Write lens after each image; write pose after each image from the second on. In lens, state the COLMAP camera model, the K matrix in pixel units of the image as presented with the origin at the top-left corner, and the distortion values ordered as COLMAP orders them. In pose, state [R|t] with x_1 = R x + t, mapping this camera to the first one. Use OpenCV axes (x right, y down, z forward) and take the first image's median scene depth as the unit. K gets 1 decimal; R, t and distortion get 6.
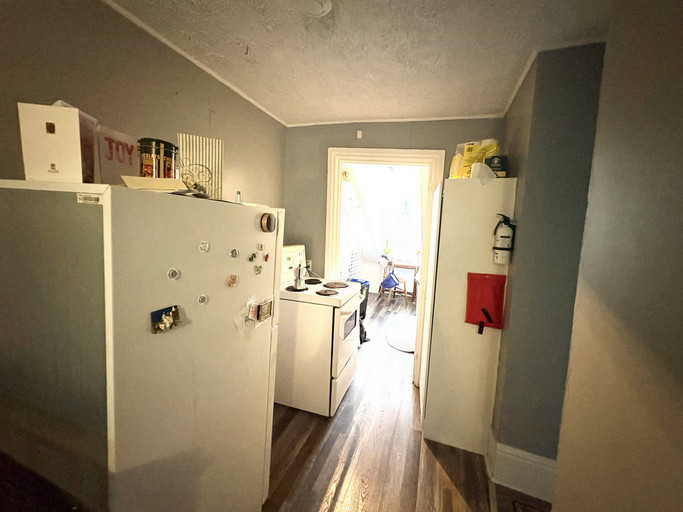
lens RADIAL K [[271.4, 0, 341.2], [0, 271.4, 253.3], [0, 0, 1]] dist [-0.002794, -0.000178]
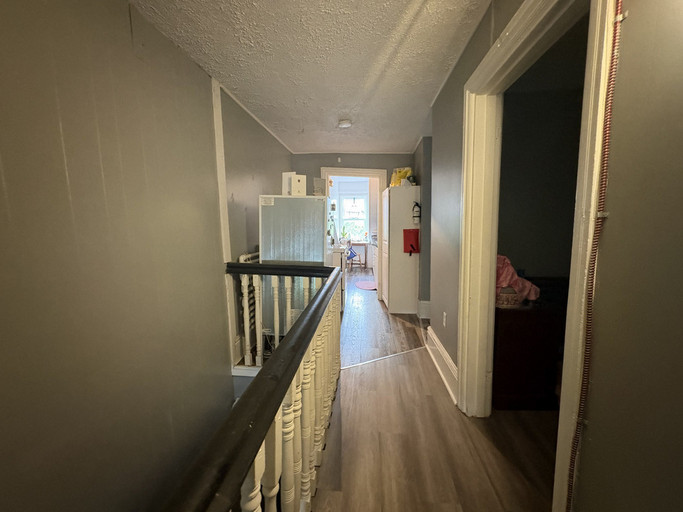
lens RADIAL K [[271.4, 0, 341.5], [0, 271.4, 251.7], [0, 0, 1]] dist [-0.002794, -0.000178]
pose [[0.969231, -0.079679, 0.232900, -0.533038], [0.078068, 0.996817, 0.016140, 0.176006], [-0.233445, 0.002538, 0.972367, -0.997035]]
